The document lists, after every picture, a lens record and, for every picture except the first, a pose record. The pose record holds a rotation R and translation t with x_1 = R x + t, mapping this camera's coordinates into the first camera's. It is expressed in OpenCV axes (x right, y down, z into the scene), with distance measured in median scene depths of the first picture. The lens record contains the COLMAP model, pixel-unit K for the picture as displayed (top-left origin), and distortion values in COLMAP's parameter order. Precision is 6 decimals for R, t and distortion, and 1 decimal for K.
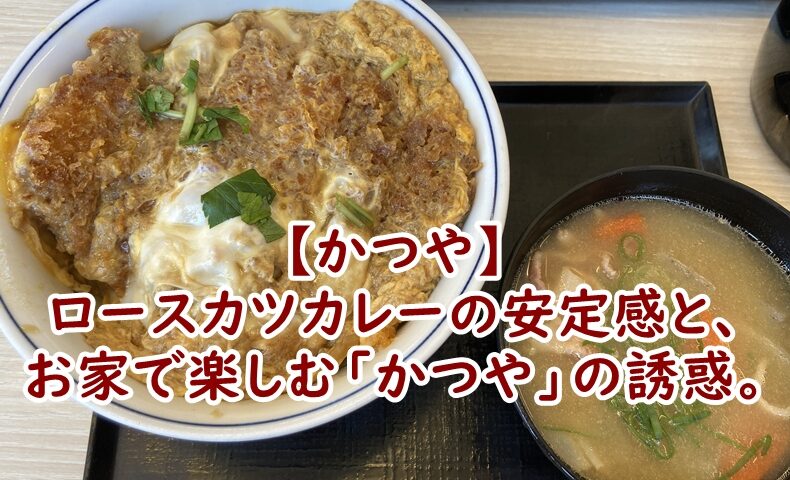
lens RADIAL K [[644.0, 0, 393.0], [0, 644.0, 238.1], [0, 0, 1]] dist [0.036957, -0.008436]
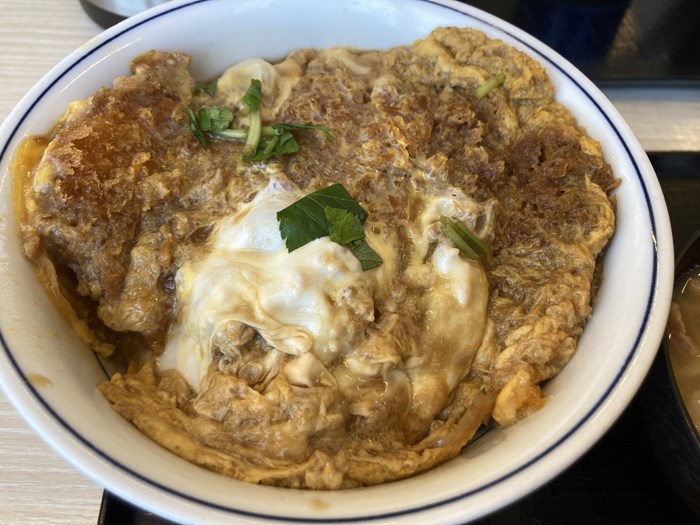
lens RADIAL K [[580.1, 0, 352.5], [0, 580.1, 262.0], [0, 0, 1]] dist [0.051615, -0.085025]
pose [[0.999313, -0.012365, 0.034927, -0.221145], [0.020277, 0.971484, -0.236237, 0.149928], [-0.031010, 0.236784, 0.971067, 0.324277]]
